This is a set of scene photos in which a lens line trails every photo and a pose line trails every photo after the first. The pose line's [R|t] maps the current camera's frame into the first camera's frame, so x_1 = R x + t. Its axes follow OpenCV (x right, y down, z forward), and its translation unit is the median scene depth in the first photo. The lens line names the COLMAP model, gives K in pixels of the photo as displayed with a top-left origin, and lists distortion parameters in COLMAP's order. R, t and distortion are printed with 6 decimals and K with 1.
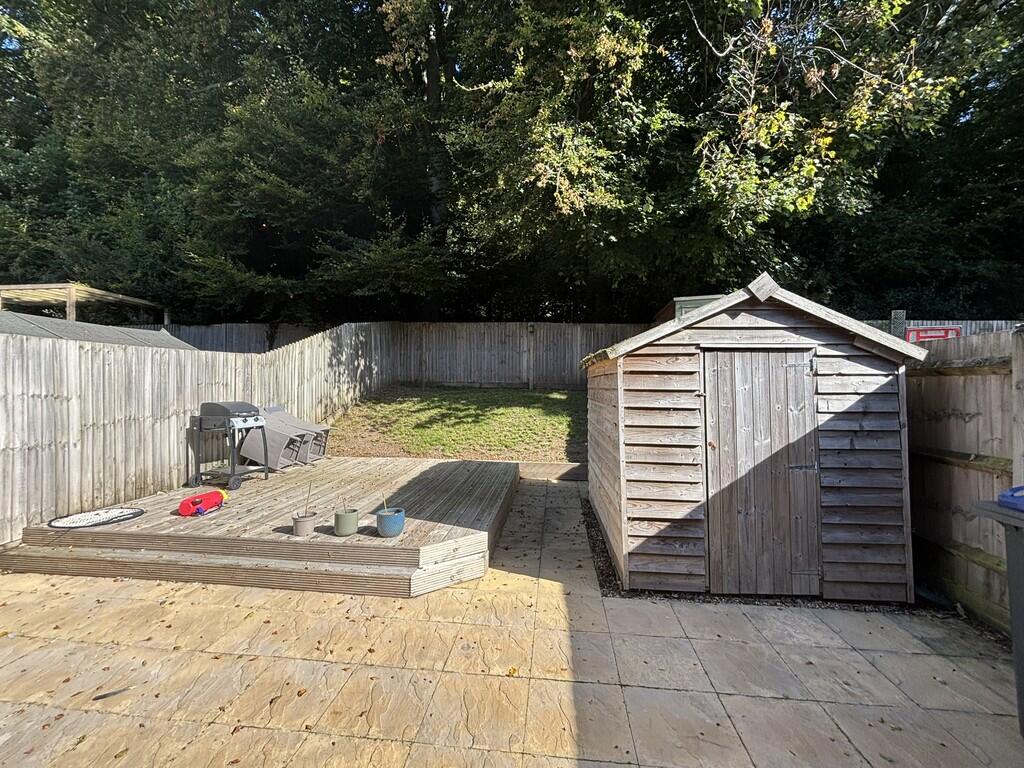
lens RADIAL K [[413.1, 0, 515.0], [0, 413.1, 381.6], [0, 0, 1]] dist [0.003953, 0.000154]
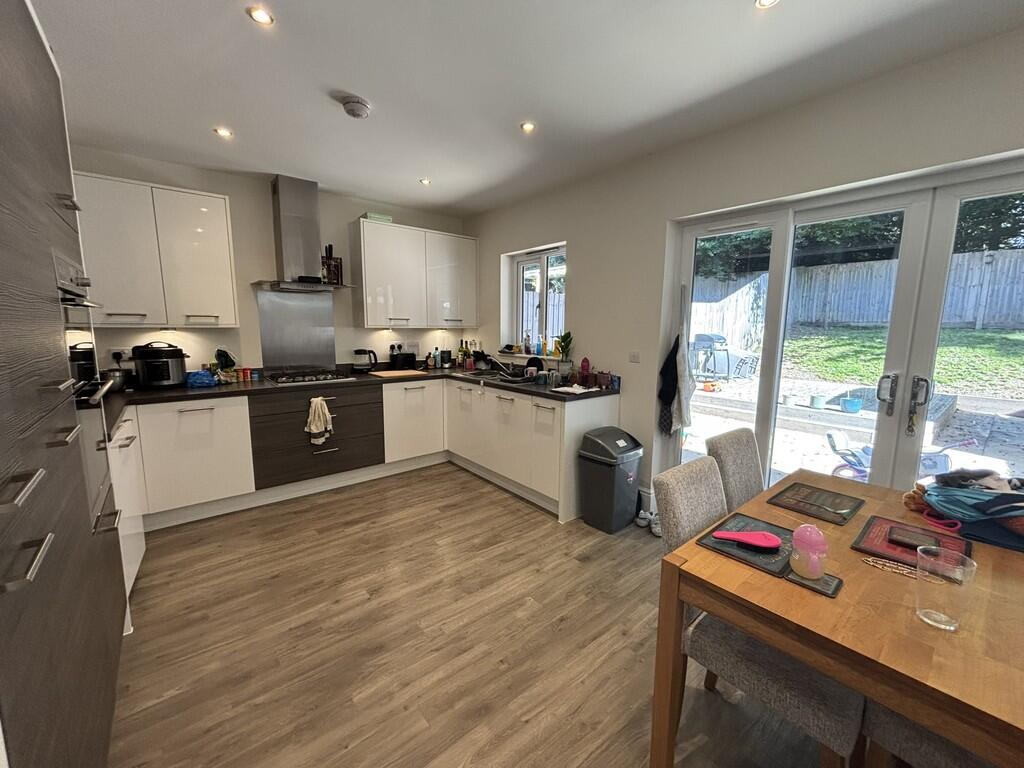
lens RADIAL K [[413.1, 0, 506.8], [0, 413.1, 386.0], [0, 0, 1]] dist [0.003953, 0.000154]
pose [[0.707420, 0.101381, -0.699485, -0.049174], [0.002524, 0.989291, 0.145937, 0.007629], [0.706789, -0.105004, 0.699588, -0.439359]]
